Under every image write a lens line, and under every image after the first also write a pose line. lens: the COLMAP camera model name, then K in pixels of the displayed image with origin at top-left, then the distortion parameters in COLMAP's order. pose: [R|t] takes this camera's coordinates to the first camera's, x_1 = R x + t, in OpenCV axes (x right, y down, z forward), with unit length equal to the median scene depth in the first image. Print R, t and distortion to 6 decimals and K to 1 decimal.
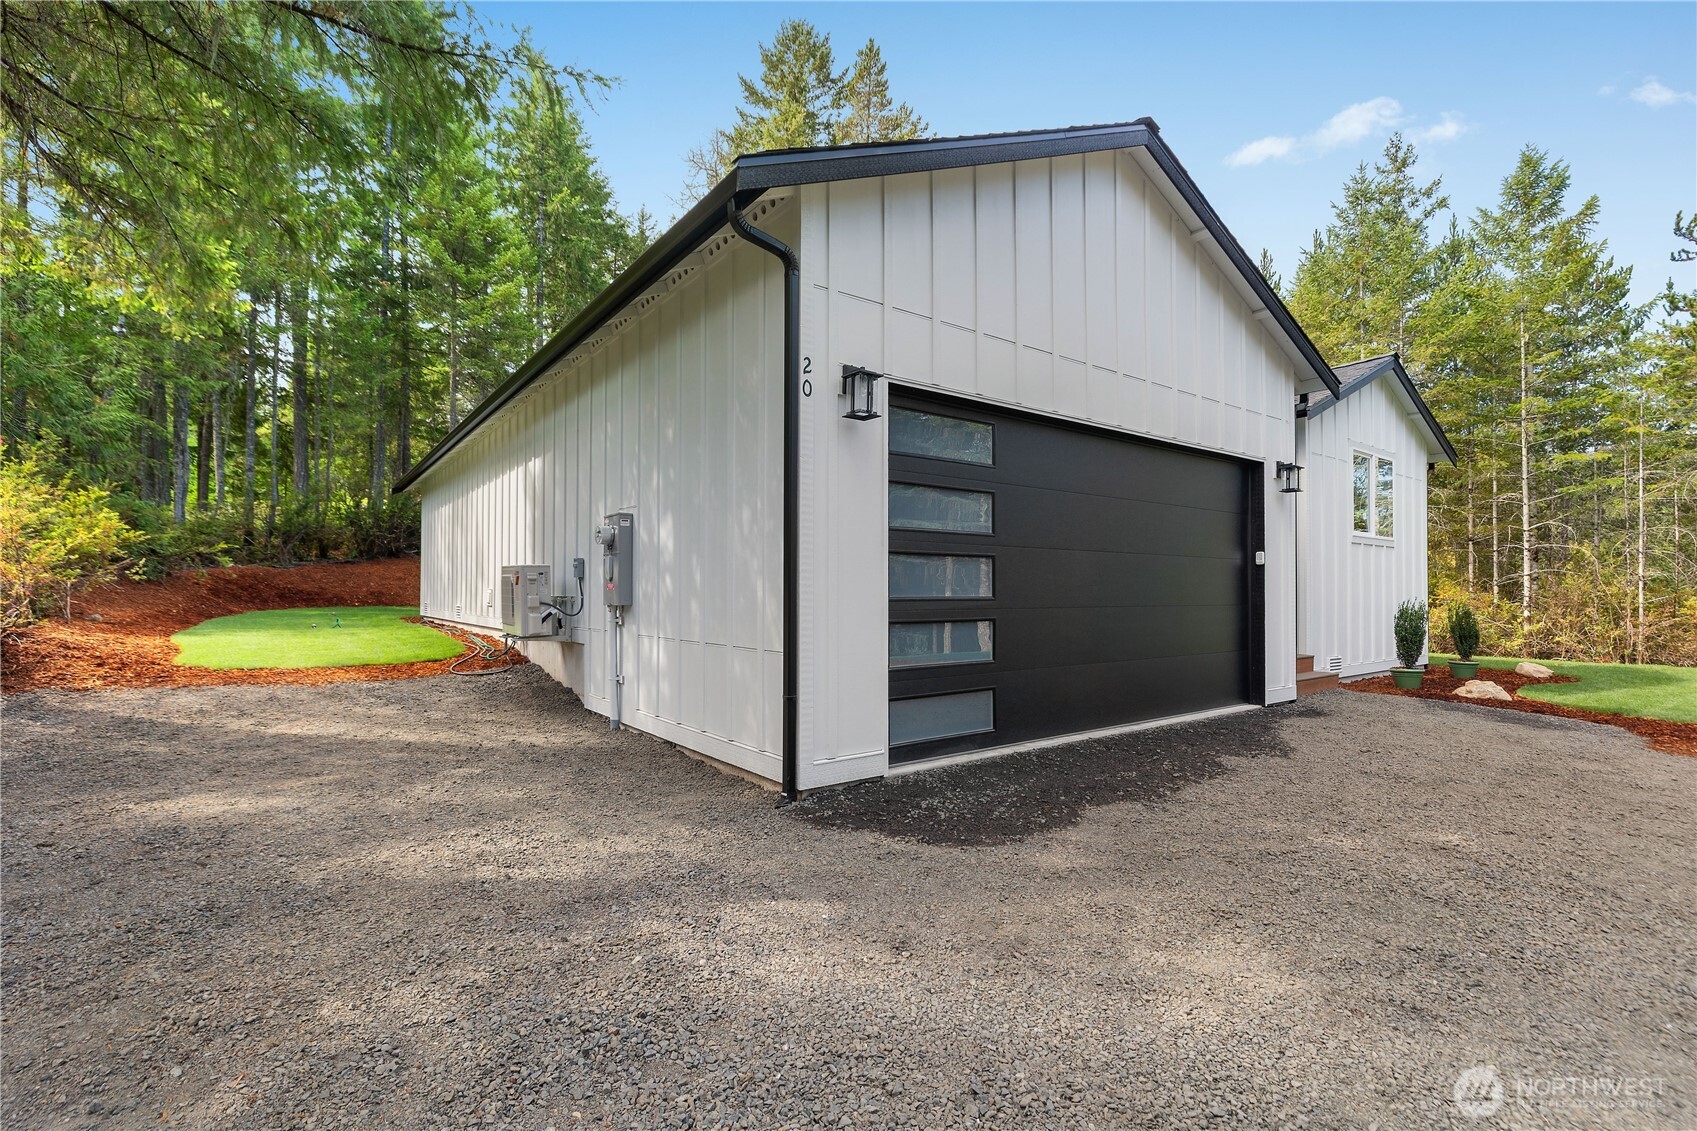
lens RADIAL K [[814.4, 0, 848.5], [0, 814.4, 565.5], [0, 0, 1]] dist [0.000144, -0.000196]
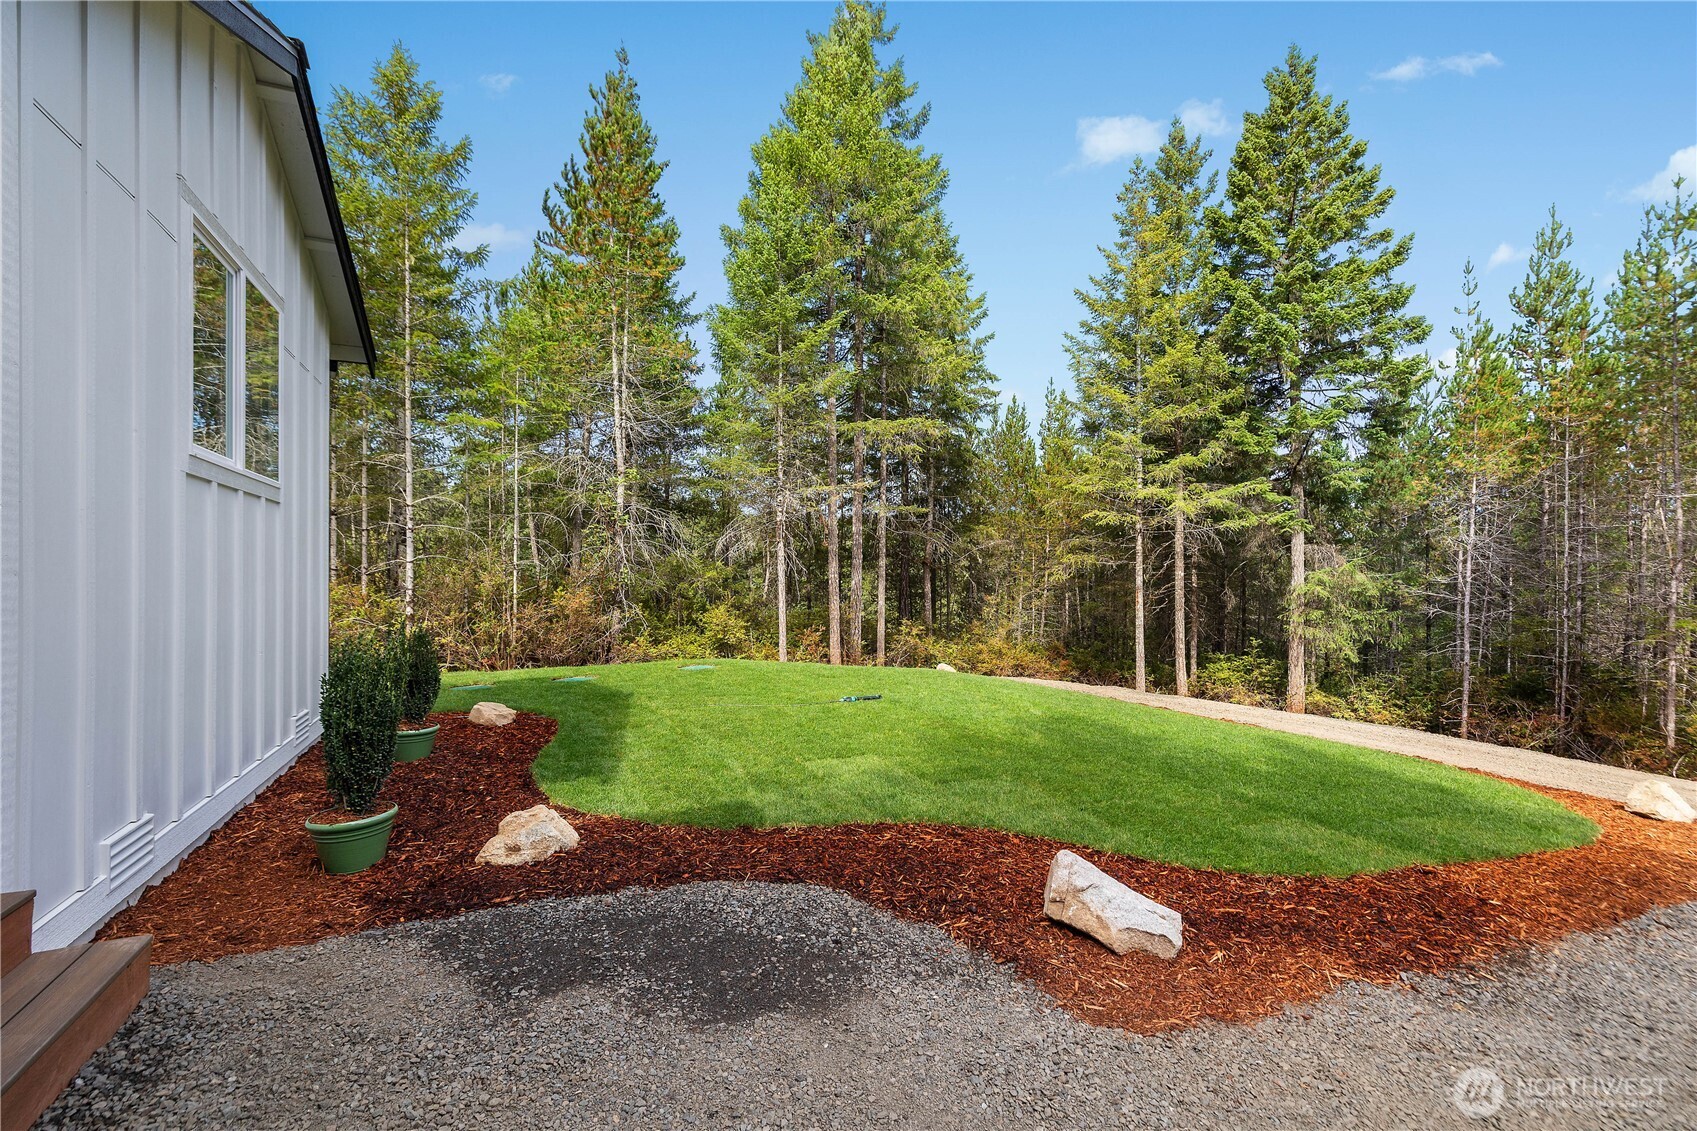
lens RADIAL K [[742.3, 0, 858.7], [0, 742.3, 576.0], [0, 0, 1]] dist [-0.002930, -0.000353]
pose [[0.235221, -0.008815, 0.971902, 0.242988], [-0.028492, 0.999467, 0.015961, 0.001884], [-0.971524, -0.031446, 0.234845, 0.415268]]
